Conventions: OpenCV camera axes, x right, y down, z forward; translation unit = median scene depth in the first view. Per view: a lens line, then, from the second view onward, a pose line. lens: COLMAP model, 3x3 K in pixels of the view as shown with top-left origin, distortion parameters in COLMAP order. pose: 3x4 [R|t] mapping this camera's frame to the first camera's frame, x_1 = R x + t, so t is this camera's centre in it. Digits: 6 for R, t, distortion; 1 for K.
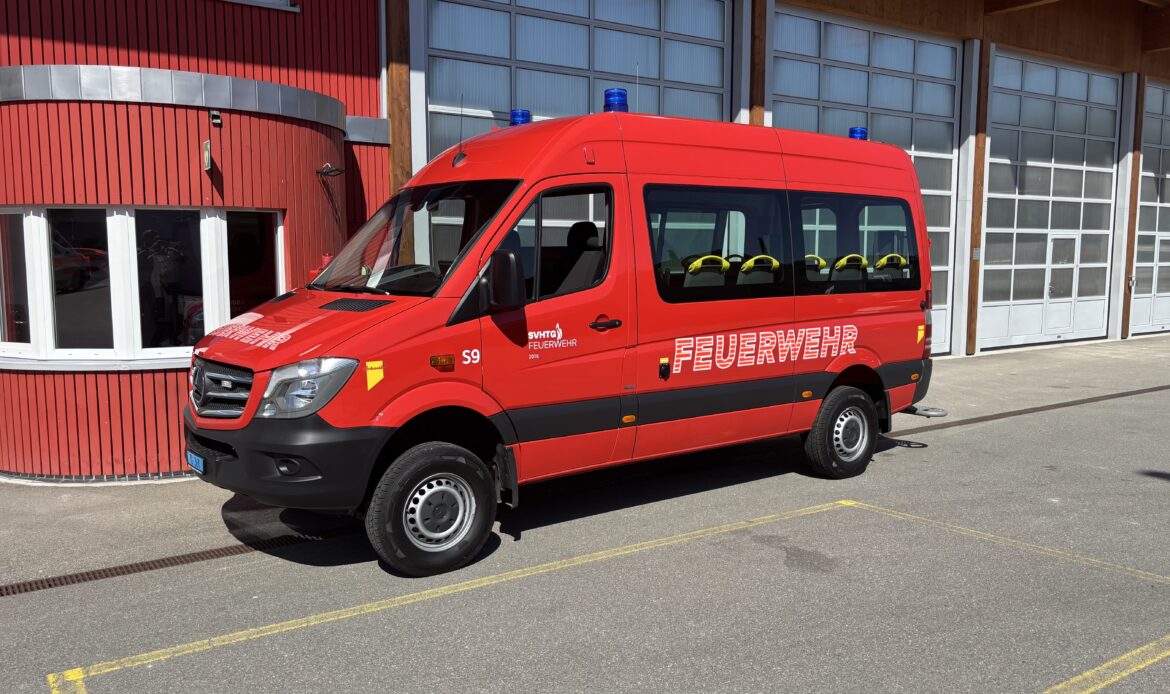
lens RADIAL K [[942.6, 0, 580.2], [0, 942.6, 348.1], [0, 0, 1]] dist [0.030718, -0.014280]
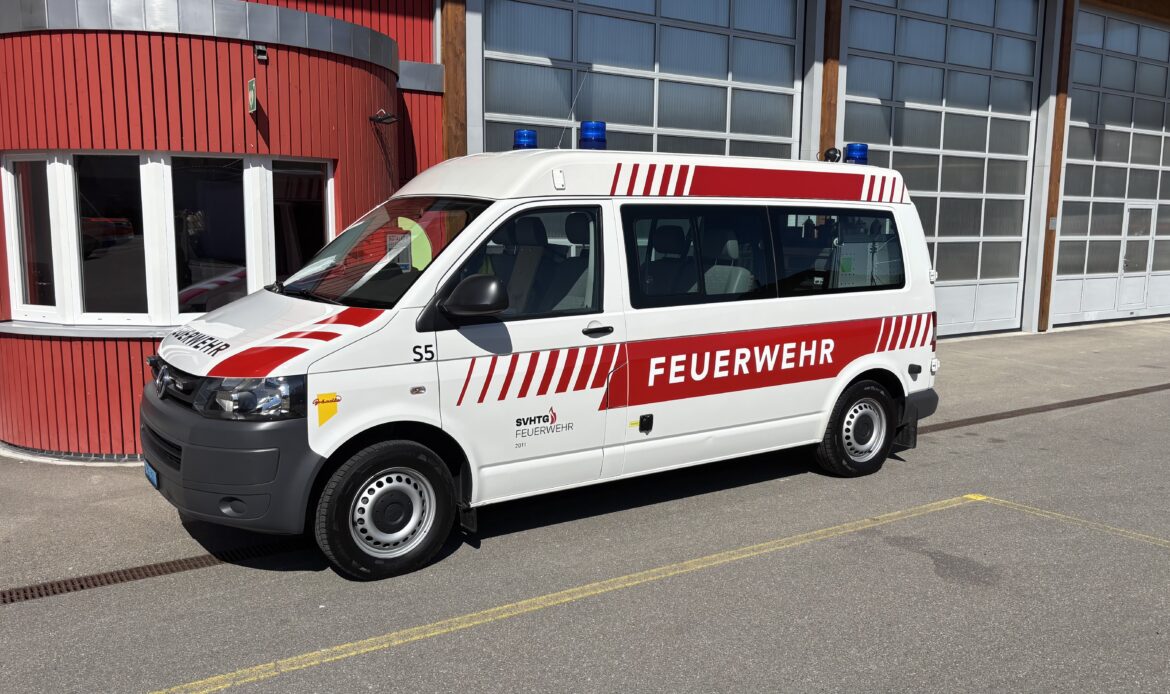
lens RADIAL K [[942.6, 0, 582.0], [0, 942.6, 347.4], [0, 0, 1]] dist [0.030718, -0.014280]
pose [[0.999839, 0.011351, -0.013907, -0.067439], [-0.010954, 0.999539, 0.028310, 0.002932], [0.014222, -0.028153, 0.999502, 0.108148]]
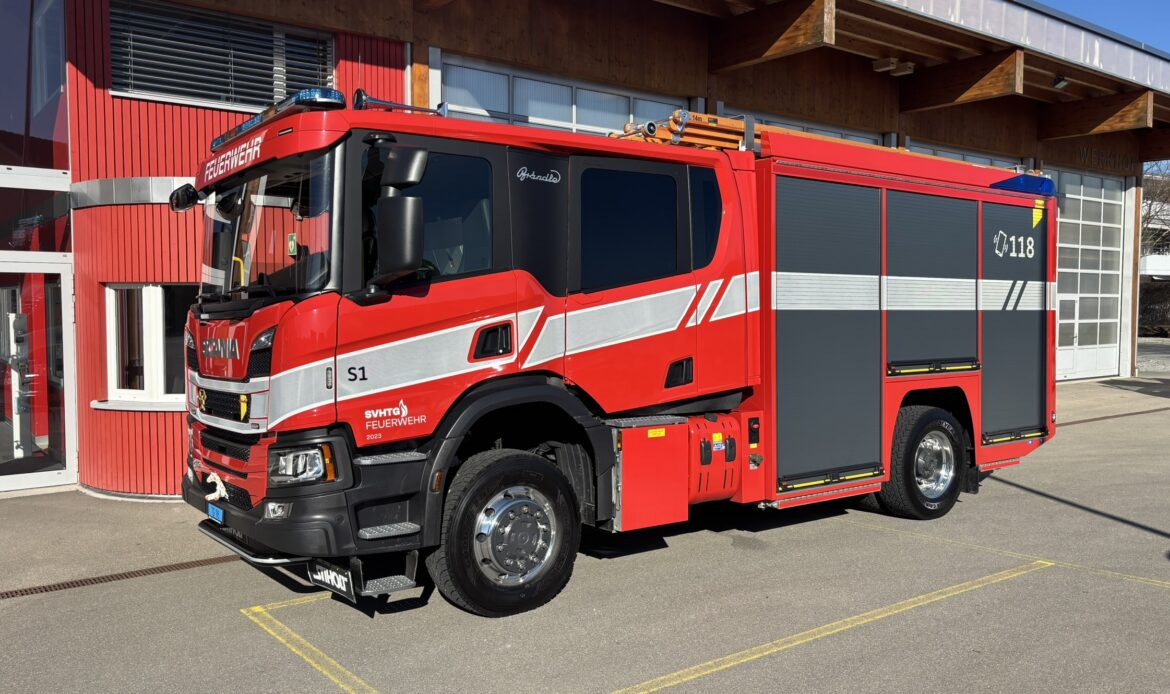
lens RADIAL K [[942.6, 0, 583.0], [0, 942.6, 342.5], [0, 0, 1]] dist [0.030718, -0.014280]
pose [[0.998882, 0.000217, 0.047273, -0.050211], [0.002573, 0.998257, -0.058957, 0.007812], [-0.047203, 0.059013, 0.997141, -0.289282]]
